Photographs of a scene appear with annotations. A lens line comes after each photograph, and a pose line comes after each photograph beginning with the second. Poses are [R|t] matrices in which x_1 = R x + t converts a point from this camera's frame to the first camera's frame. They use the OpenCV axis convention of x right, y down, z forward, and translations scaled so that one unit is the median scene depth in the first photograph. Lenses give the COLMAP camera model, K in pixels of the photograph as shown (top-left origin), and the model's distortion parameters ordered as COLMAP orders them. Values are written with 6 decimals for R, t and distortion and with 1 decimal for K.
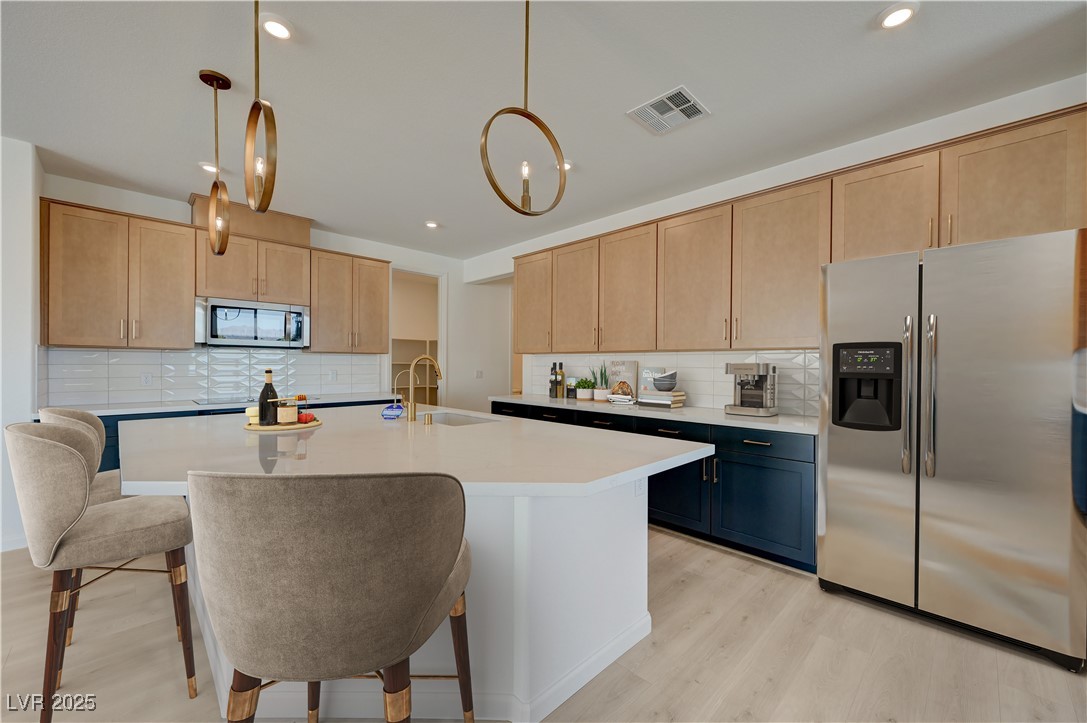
lens RADIAL K [[425.6, 0, 544.2], [0, 425.6, 362.1], [0, 0, 1]] dist [-0.000491, -0.000042]
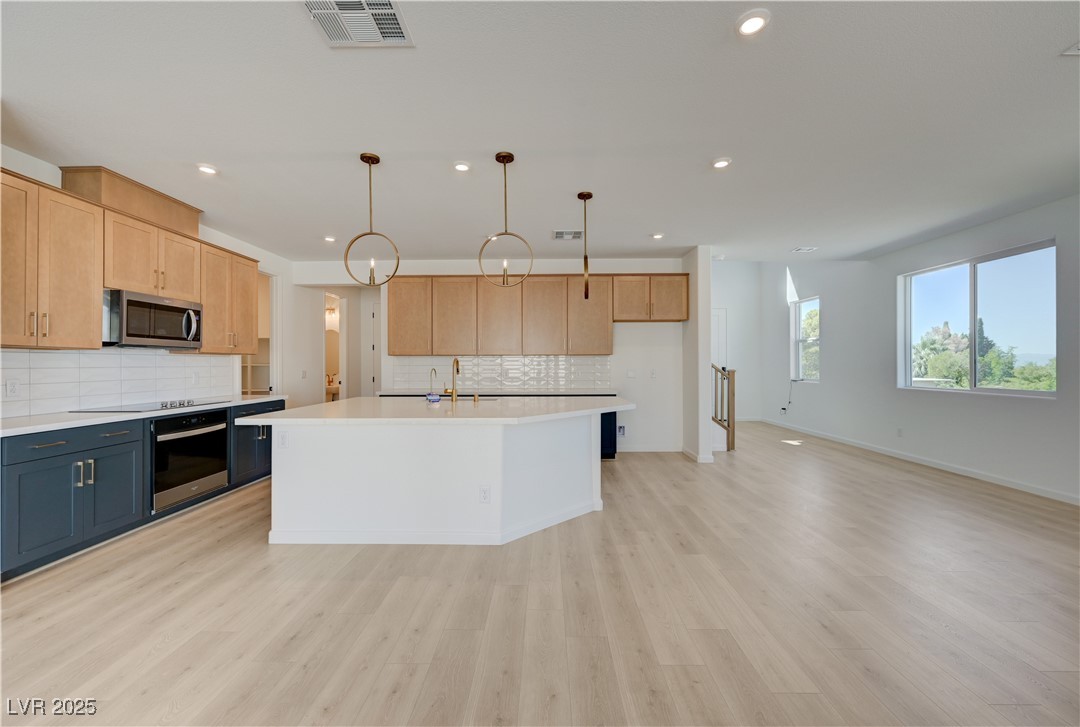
lens RADIAL K [[430.6, 0, 542.6], [0, 430.6, 361.9], [0, 0, 1]] dist [-0.001721, -0.000073]
pose [[0.719355, -0.007002, 0.694607, -0.671798], [0.006896, 0.999972, 0.002939, -0.000884], [-0.694608, 0.002675, 0.719383, -0.202524]]
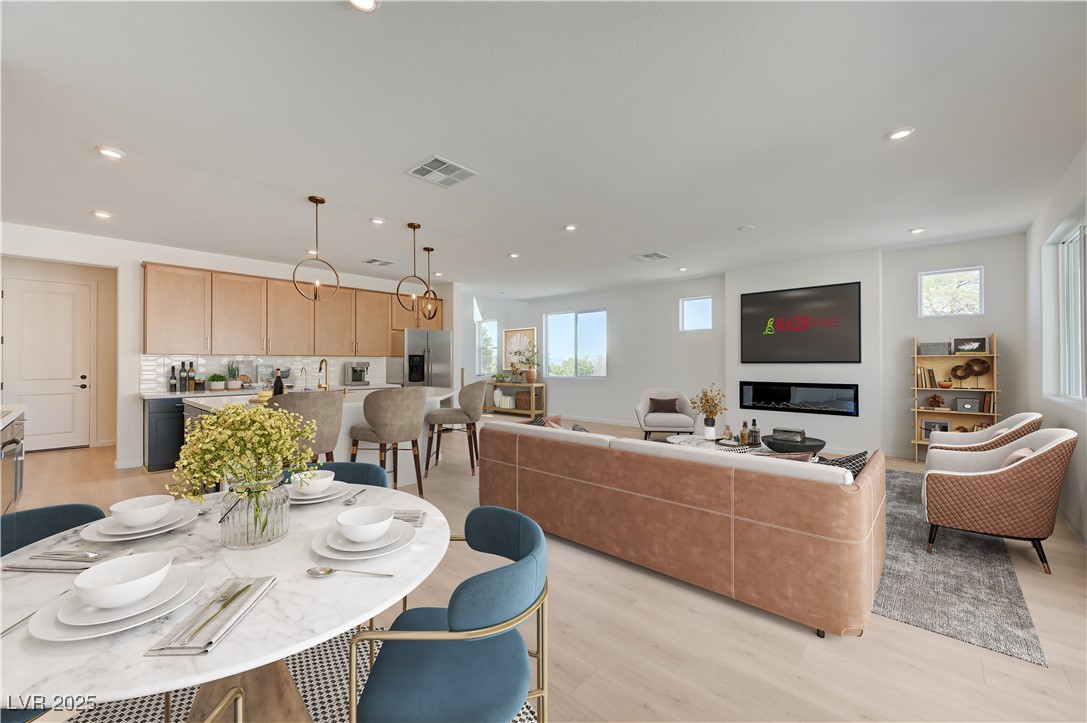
lens RADIAL K [[425.6, 0, 545.8], [0, 425.6, 361.3], [0, 0, 1]] dist [-0.000491, -0.000042]
pose [[-0.034453, -0.002229, 0.999404, -1.255939], [0.001180, 0.999997, 0.002271, -0.000942], [-0.999406, 0.001257, -0.034450, 0.044508]]
